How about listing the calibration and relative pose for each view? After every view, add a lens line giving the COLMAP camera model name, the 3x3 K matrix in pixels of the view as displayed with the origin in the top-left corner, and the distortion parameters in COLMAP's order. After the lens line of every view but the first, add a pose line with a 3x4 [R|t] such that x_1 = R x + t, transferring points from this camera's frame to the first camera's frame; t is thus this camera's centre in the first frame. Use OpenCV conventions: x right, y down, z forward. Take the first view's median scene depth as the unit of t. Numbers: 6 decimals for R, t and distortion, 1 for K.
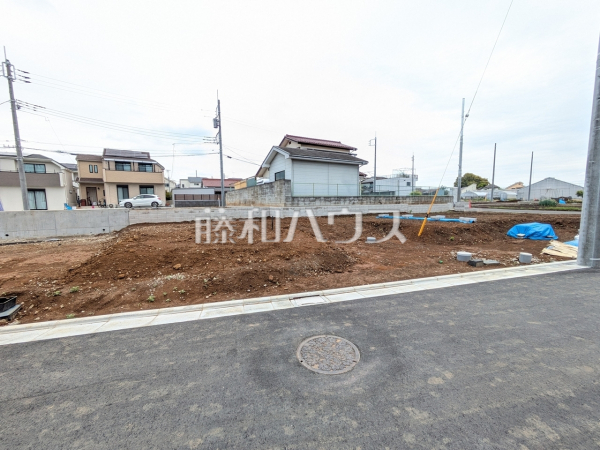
lens RADIAL K [[237.8, 0, 302.9], [0, 237.8, 225.7], [0, 0, 1]] dist [-0.000775, 0.000341]
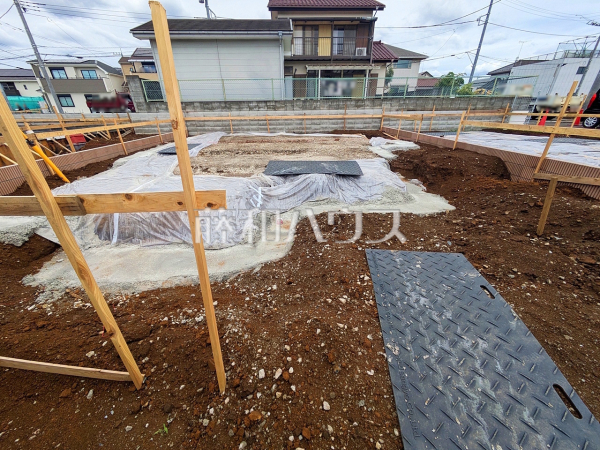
lens RADIAL K [[238.5, 0, 298.6], [0, 238.5, 224.2], [0, 0, 1]] dist [0.000295, 0.000599]
pose [[0.885800, 0.208403, -0.414639, 0.393193], [-0.046674, 0.928970, 0.367201, -0.034628], [0.461713, -0.305914, 0.832609, 0.261435]]
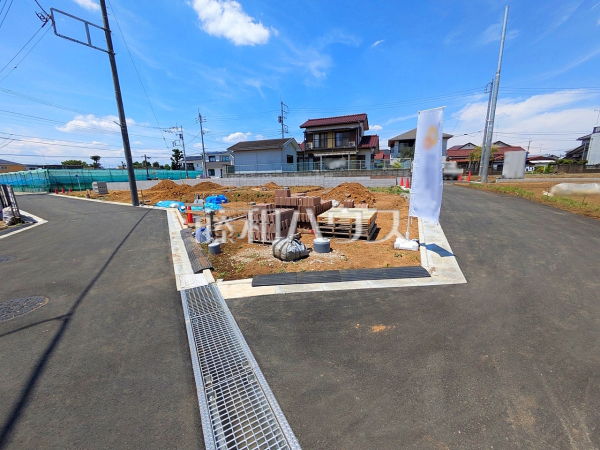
lens RADIAL K [[238.5, 0, 298.6], [0, 238.5, 224.2], [0, 0, 1]] dist [0.000295, 0.000599]
pose [[0.630352, 0.155826, -0.760509, 0.872976], [-0.065897, 0.986852, 0.147584, -0.028334], [0.773507, -0.042915, 0.632333, 0.153476]]
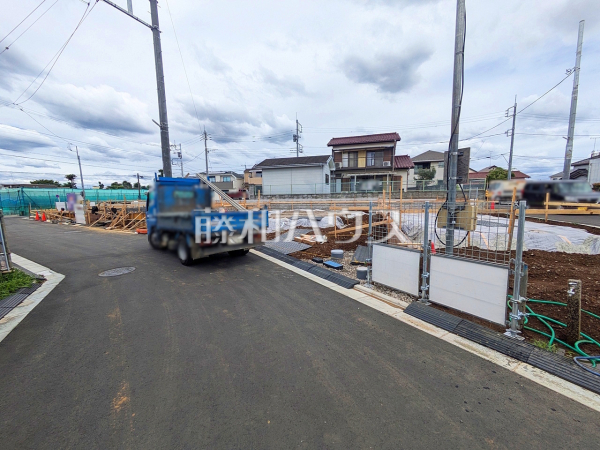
lens RADIAL K [[237.6, 0, 298.8], [0, 237.6, 224.1], [0, 0, 1]] dist [0.003487, 0.000476]
pose [[0.688061, 0.085476, -0.720601, 0.644336], [-0.067524, 0.996271, 0.053701, -0.021398], [0.722504, 0.011708, 0.691268, 0.095087]]
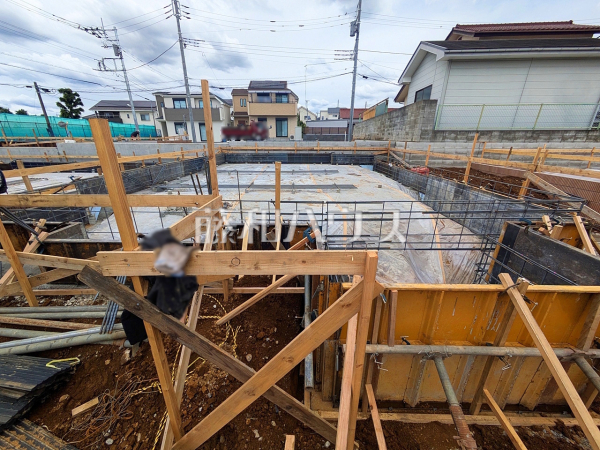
lens RADIAL K [[238.5, 0, 298.6], [0, 238.5, 224.2], [0, 0, 1]] dist [0.000295, 0.000599]
pose [[0.833669, 0.205385, -0.512653, 0.015058], [-0.069015, 0.959742, 0.272273, -0.018351], [0.547935, -0.191605, 0.814282, 0.145213]]
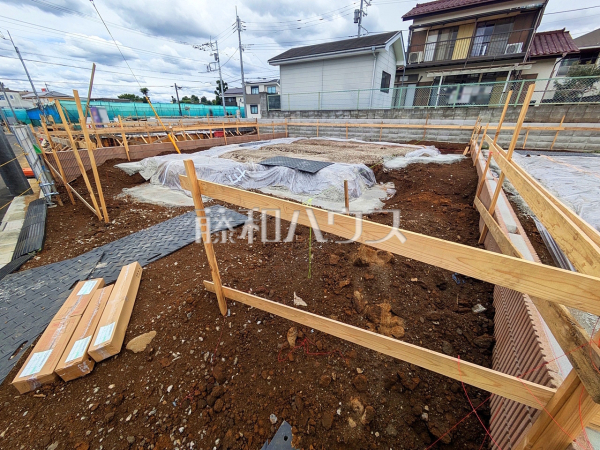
lens RADIAL K [[236.1, 0, 297.0], [0, 236.1, 225.1], [0, 0, 1]] dist [0.002081, 0.000646]
pose [[0.460899, 0.385900, -0.799158, 0.519675], [-0.092635, 0.916509, 0.389141, -0.042765], [0.882605, -0.105324, 0.458165, 0.319361]]
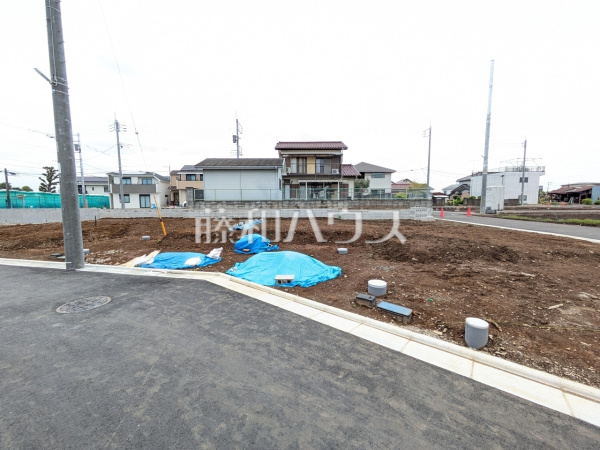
lens RADIAL K [[237.5, 0, 301.2], [0, 237.5, 223.6], [0, 0, 1]] dist [0.001573, 0.000540]
pose [[0.870225, 0.050881, -0.490020, 0.538059], [-0.056110, 0.998417, 0.004024, -0.022757], [0.489449, 0.023993, 0.871702, 0.116498]]
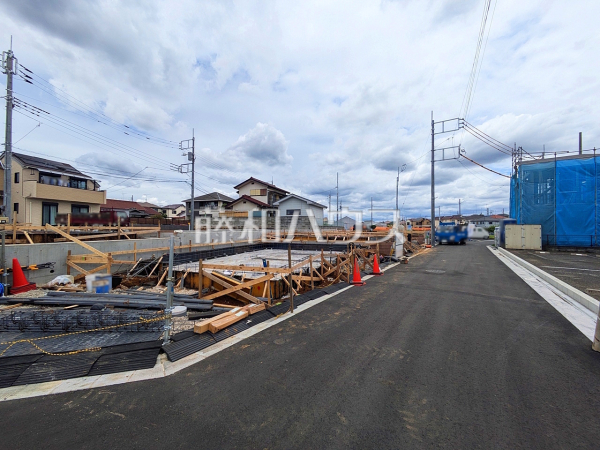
lens RADIAL K [[236.1, 0, 297.0], [0, 236.1, 225.1], [0, 0, 1]] dist [0.002081, 0.000646]
pose [[0.767040, 0.023323, 0.641176, -0.674365], [0.044121, 0.995056, -0.088977, 0.014109], [-0.640081, 0.096538, 0.762218, -0.139728]]
